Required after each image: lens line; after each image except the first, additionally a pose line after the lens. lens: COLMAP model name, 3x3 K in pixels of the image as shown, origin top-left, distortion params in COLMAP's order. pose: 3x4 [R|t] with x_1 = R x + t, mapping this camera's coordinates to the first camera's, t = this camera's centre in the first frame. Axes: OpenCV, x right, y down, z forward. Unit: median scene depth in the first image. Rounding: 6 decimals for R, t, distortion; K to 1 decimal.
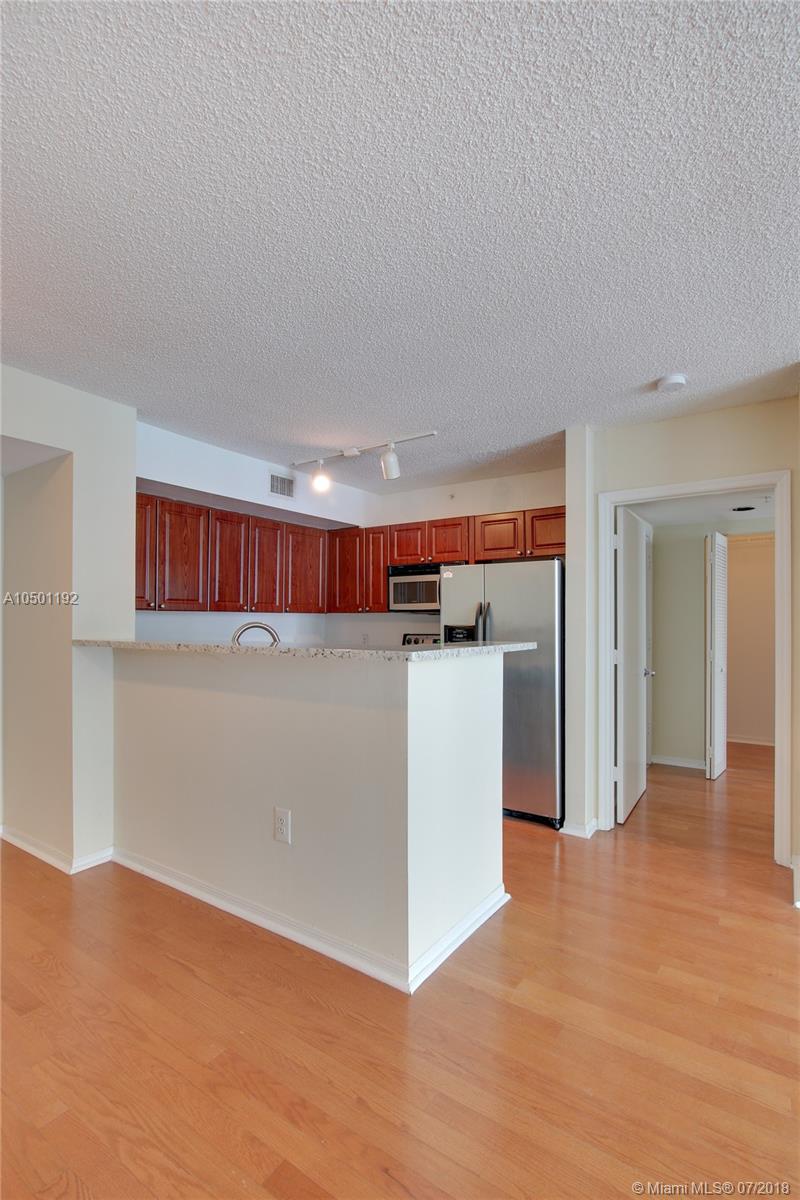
lens RADIAL K [[561.5, 0, 399.4], [0, 561.5, 615.3], [0, 0, 1]] dist [-0.008361, -0.000006]
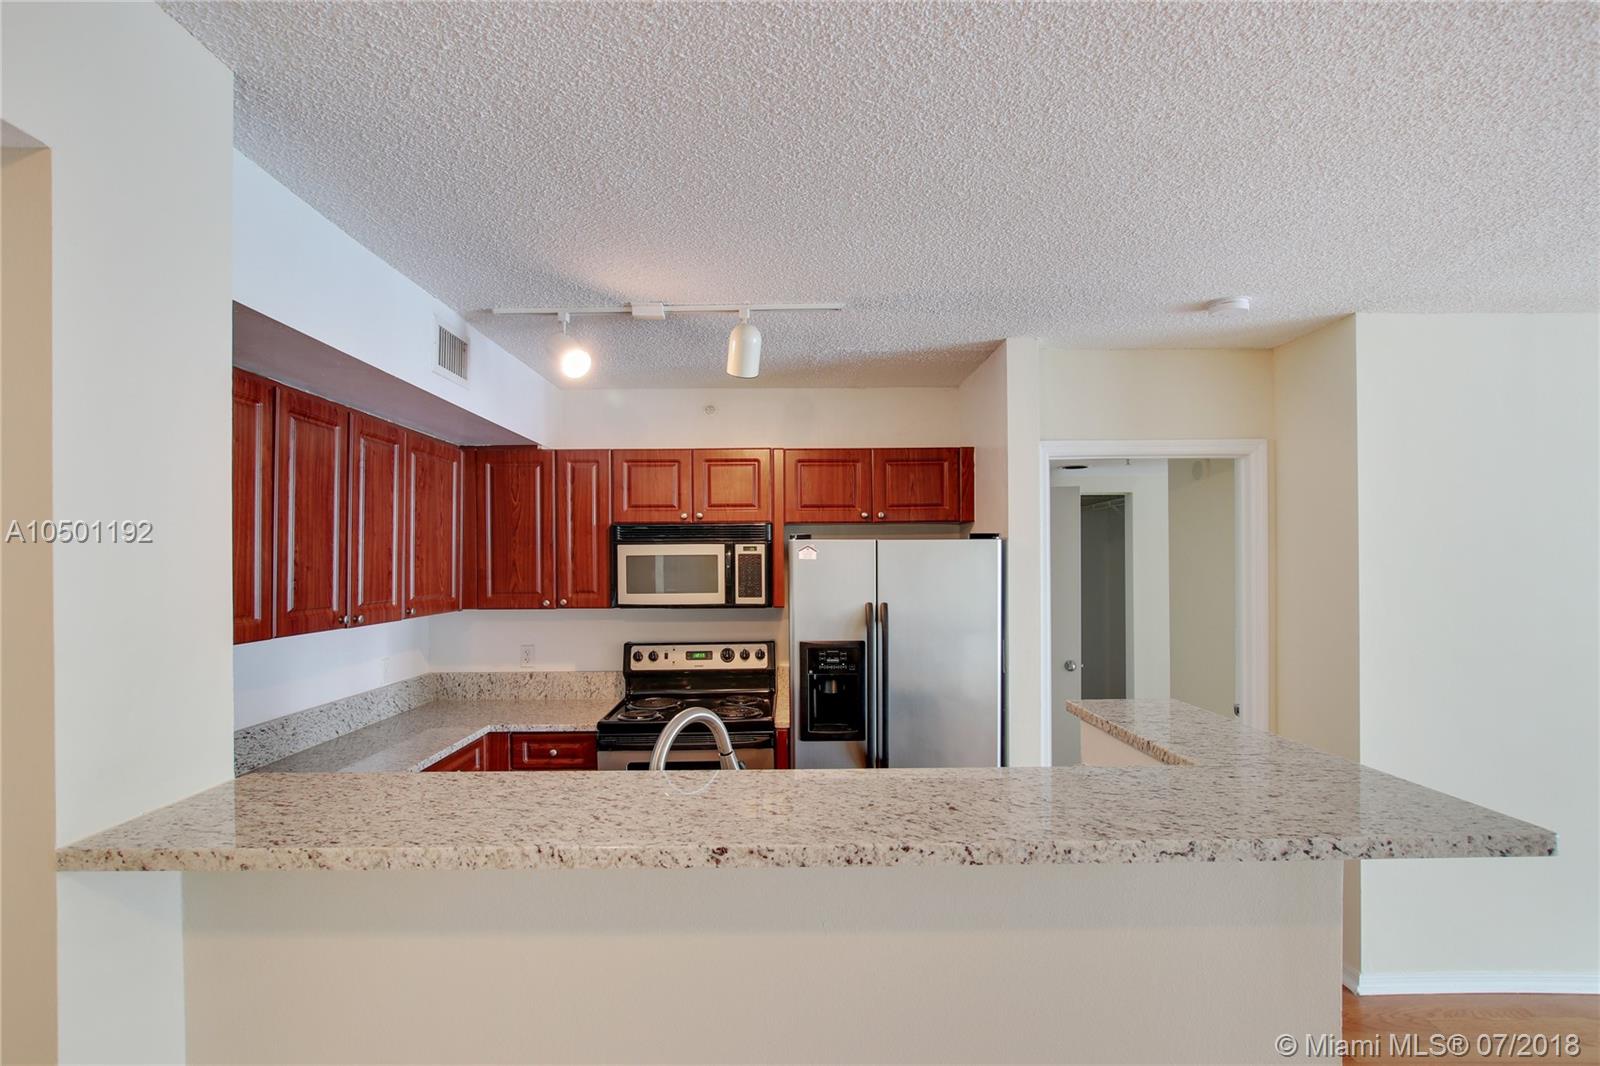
lens RADIAL K [[753.2, 0, 797.1], [0, 753.2, 560.4], [0, 0, 1]] dist [-0.012288, 0.000249]
pose [[0.825804, -0.005405, 0.563931, -0.322759], [0.003105, 0.999982, 0.005037, -0.062868], [-0.563948, -0.002408, 0.825806, 0.331098]]
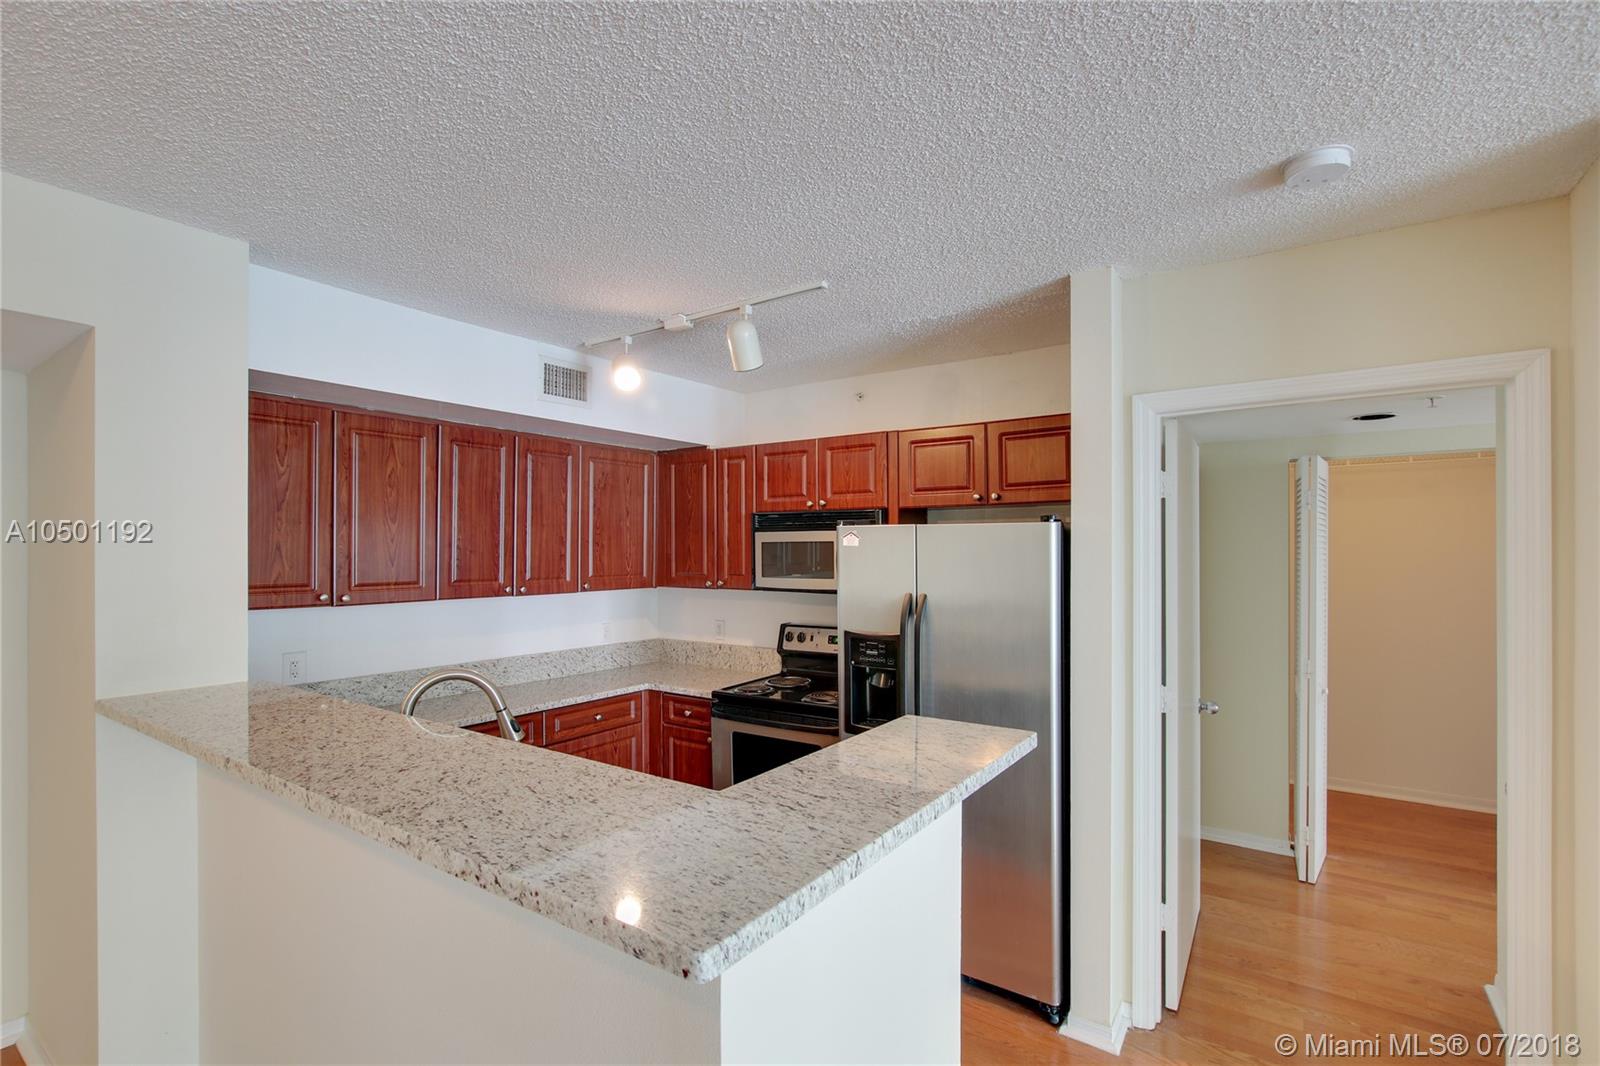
lens RADIAL K [[748.7, 0, 778.1], [0, 748.7, 546.1], [0, 0, 1]] dist [-0.008361, -0.000006]
pose [[0.999689, -0.002592, -0.024819, 0.029468], [0.002664, 0.999992, 0.002885, -0.062295], [0.024811, -0.002950, 0.999688, 0.229222]]
